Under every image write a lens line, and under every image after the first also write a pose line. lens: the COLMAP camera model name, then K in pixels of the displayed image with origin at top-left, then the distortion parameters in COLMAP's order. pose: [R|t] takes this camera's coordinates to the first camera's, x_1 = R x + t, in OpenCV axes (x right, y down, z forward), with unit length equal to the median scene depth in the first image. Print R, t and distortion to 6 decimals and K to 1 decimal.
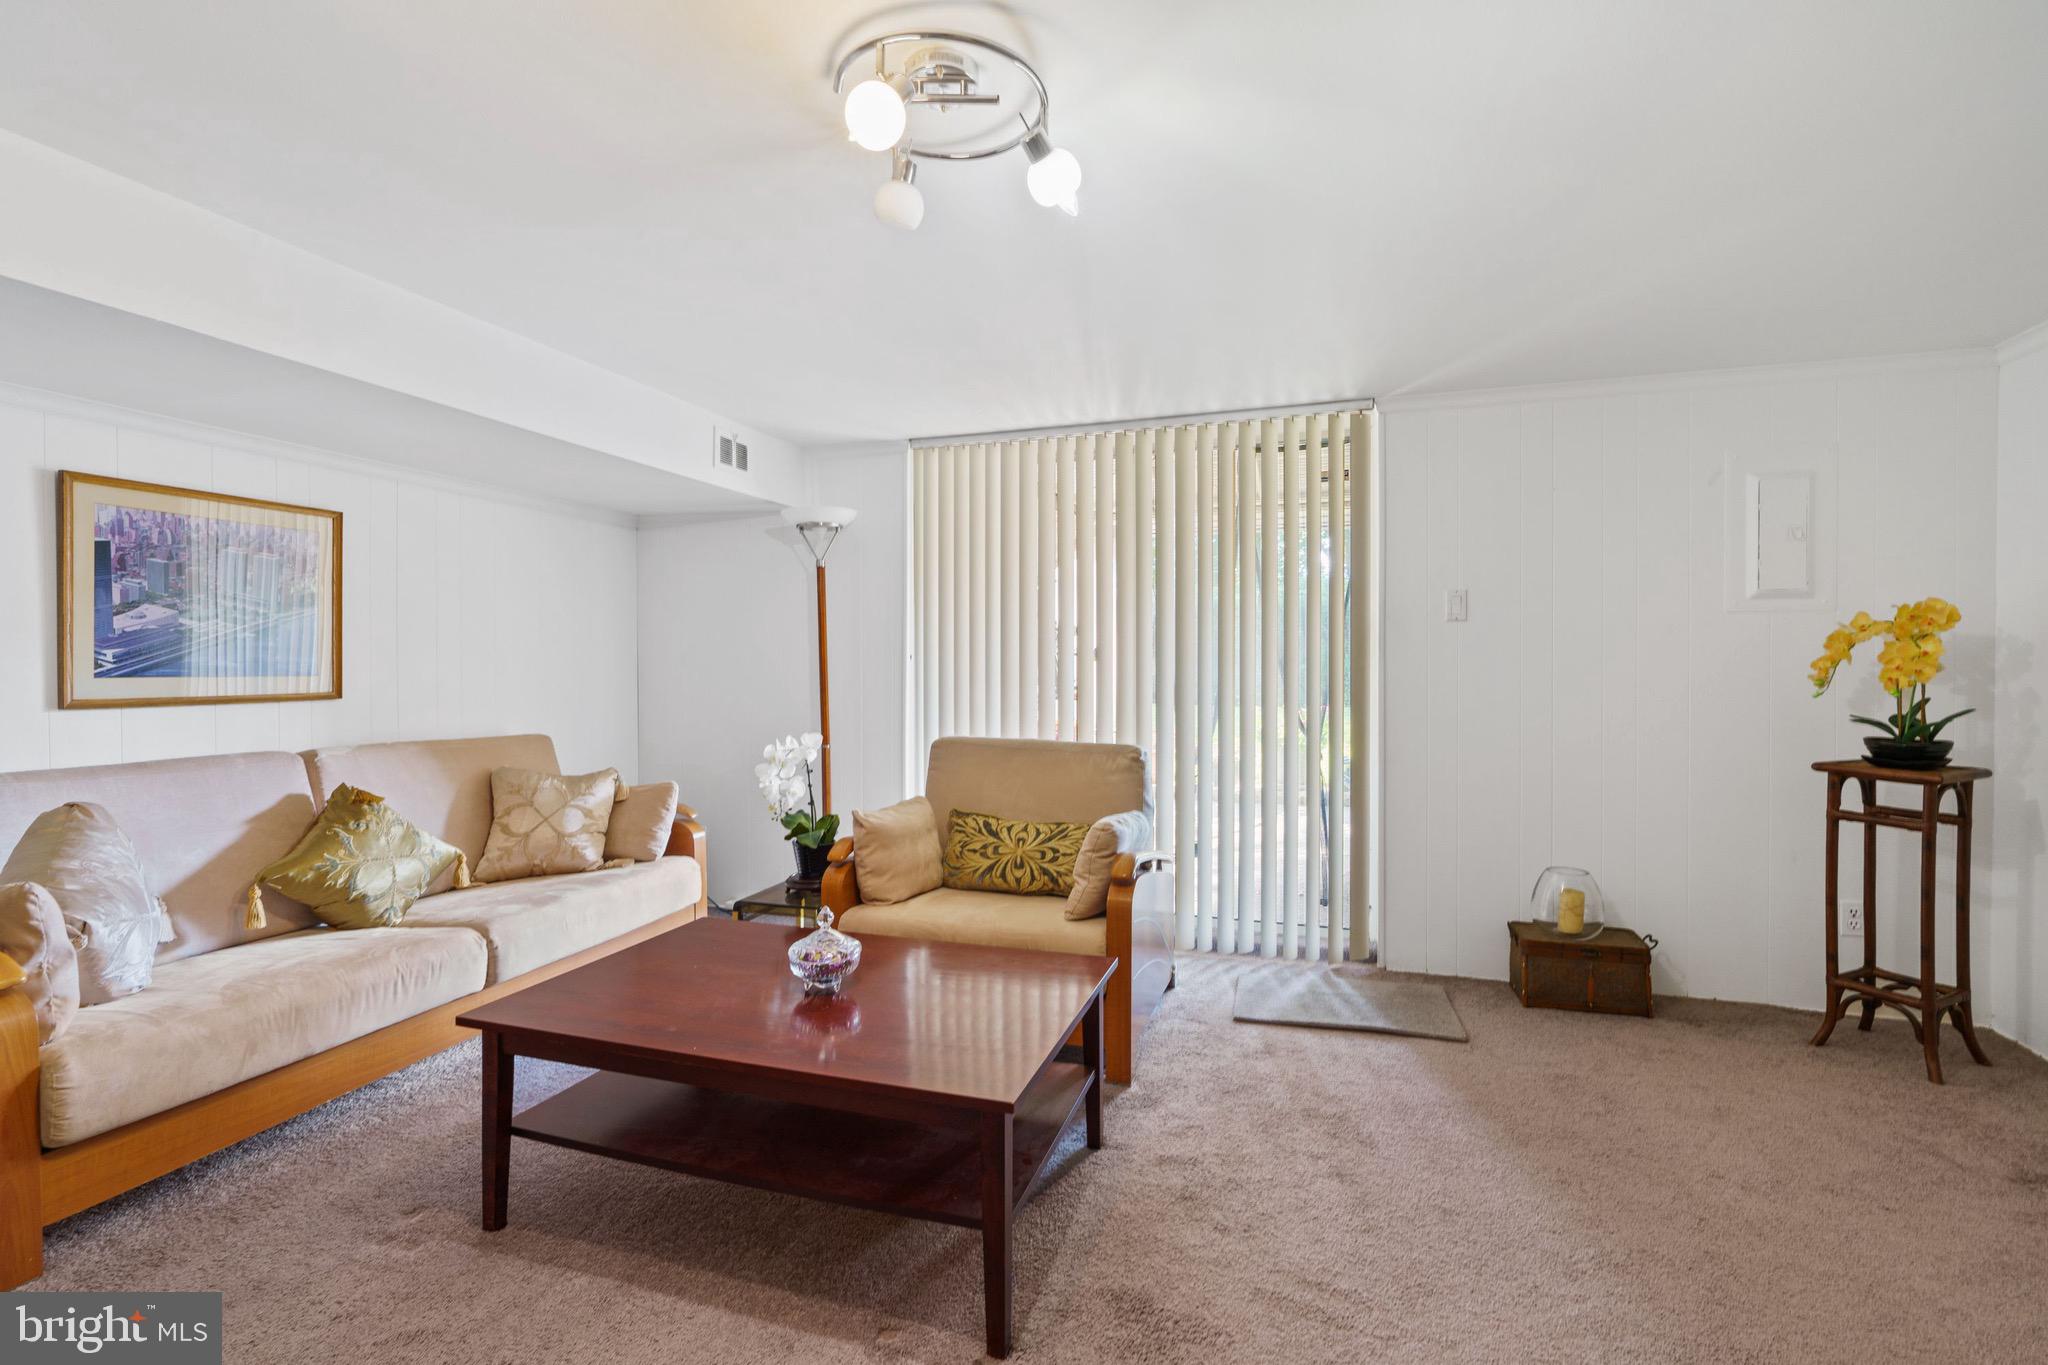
lens RADIAL K [[921.7, 0, 1028.1], [0, 921.7, 653.7], [0, 0, 1]] dist [-0.004698, 0.000721]
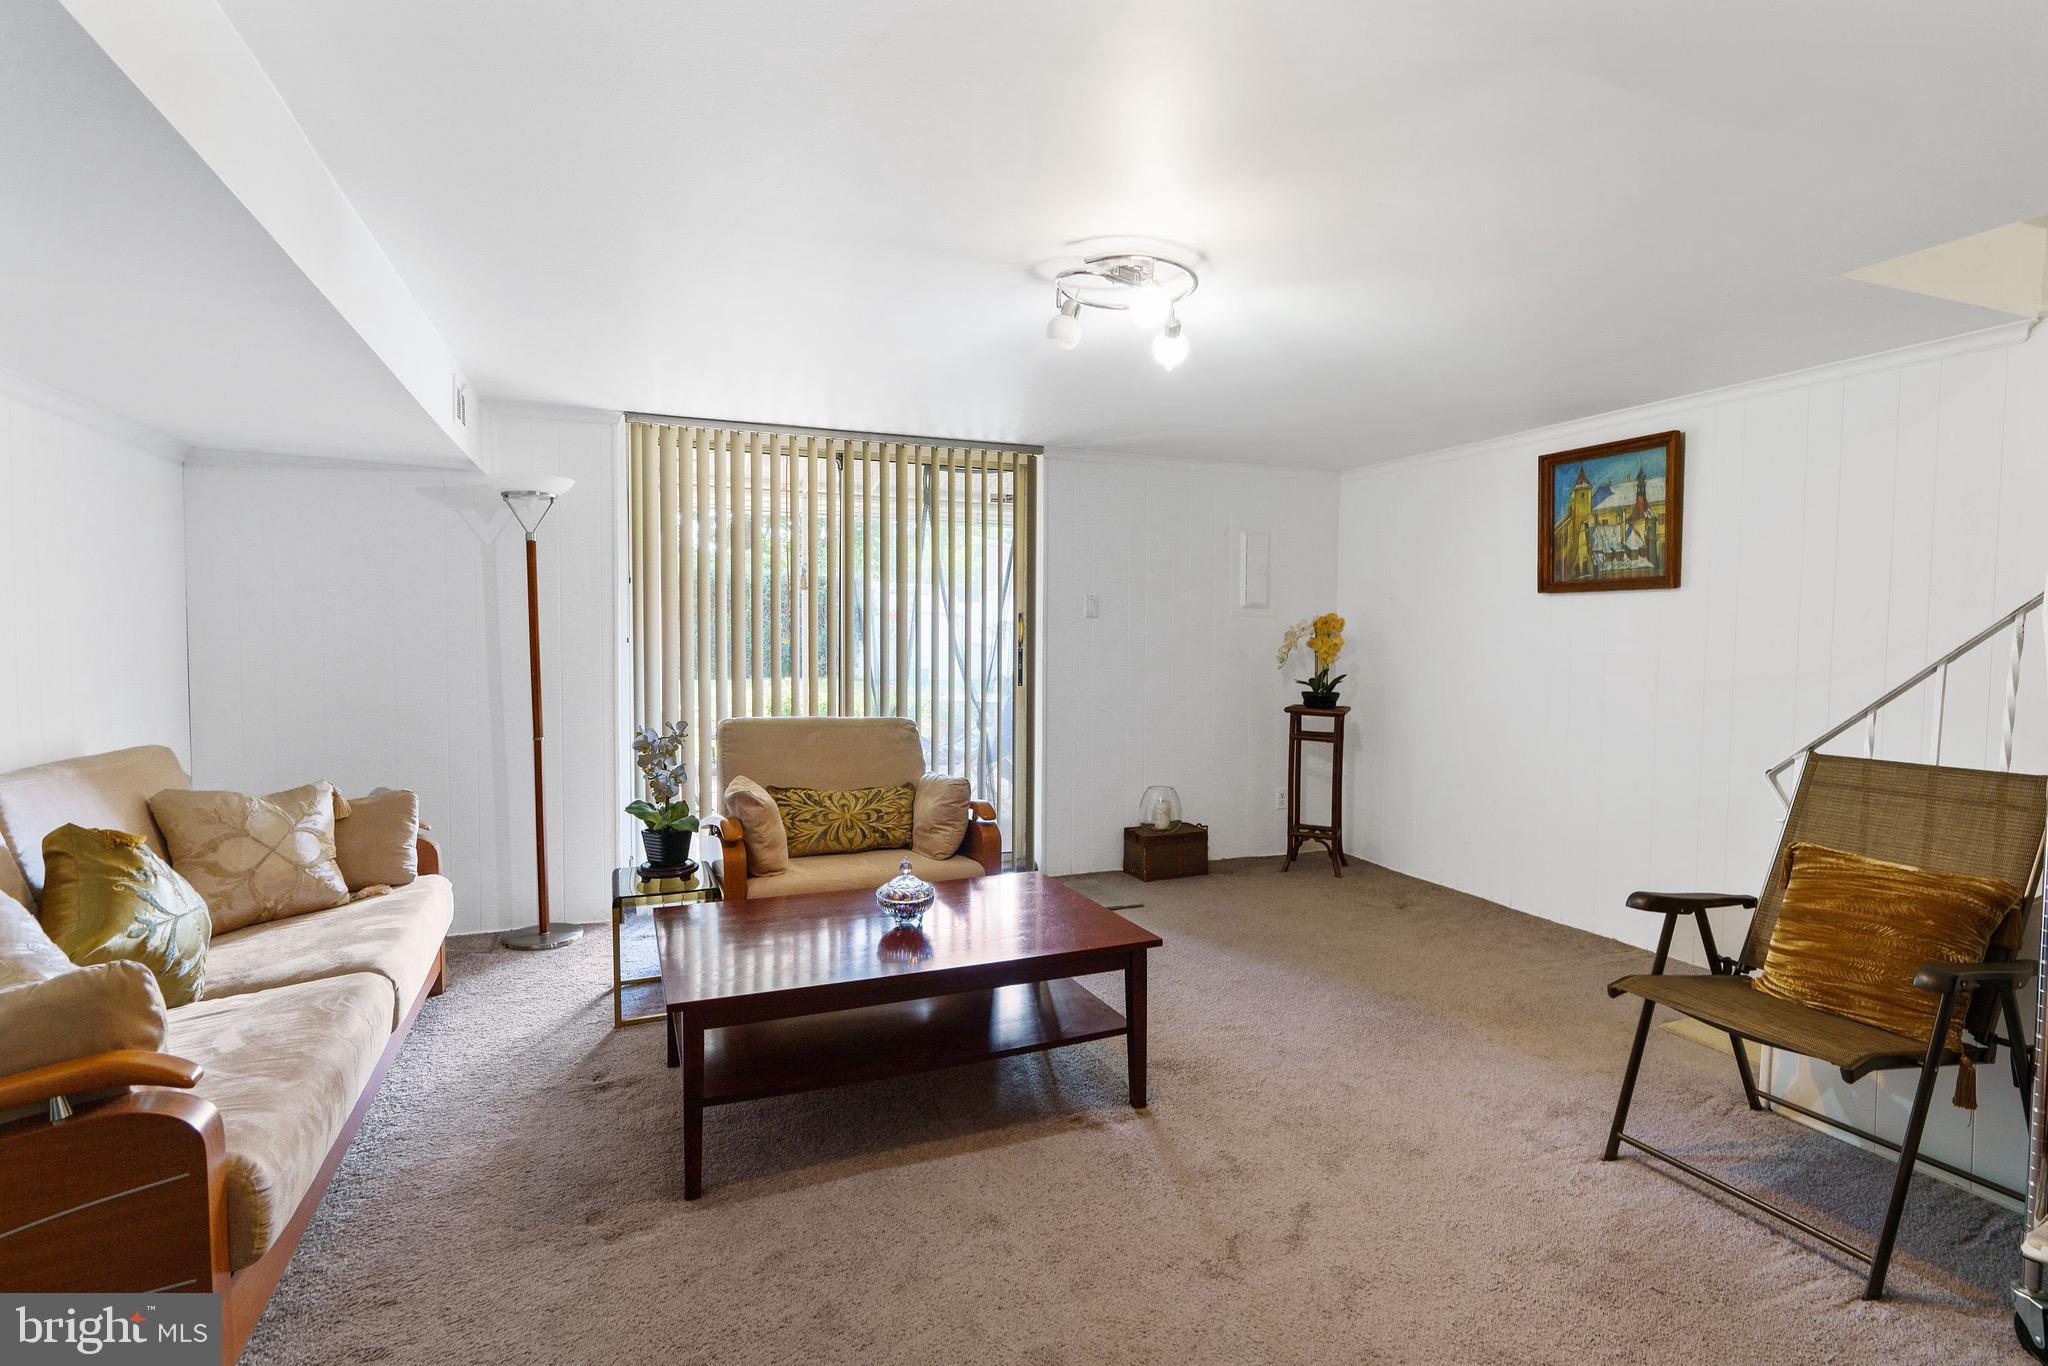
lens RADIAL K [[971.1, 0, 1026.0], [0, 971.1, 640.8], [0, 0, 1]] dist [-0.004187, 0.000970]
pose [[0.759022, 0.001973, 0.651062, -0.610693], [-0.014373, 0.999802, 0.013727, -0.020704], [-0.650907, -0.019777, 0.758900, -0.049030]]
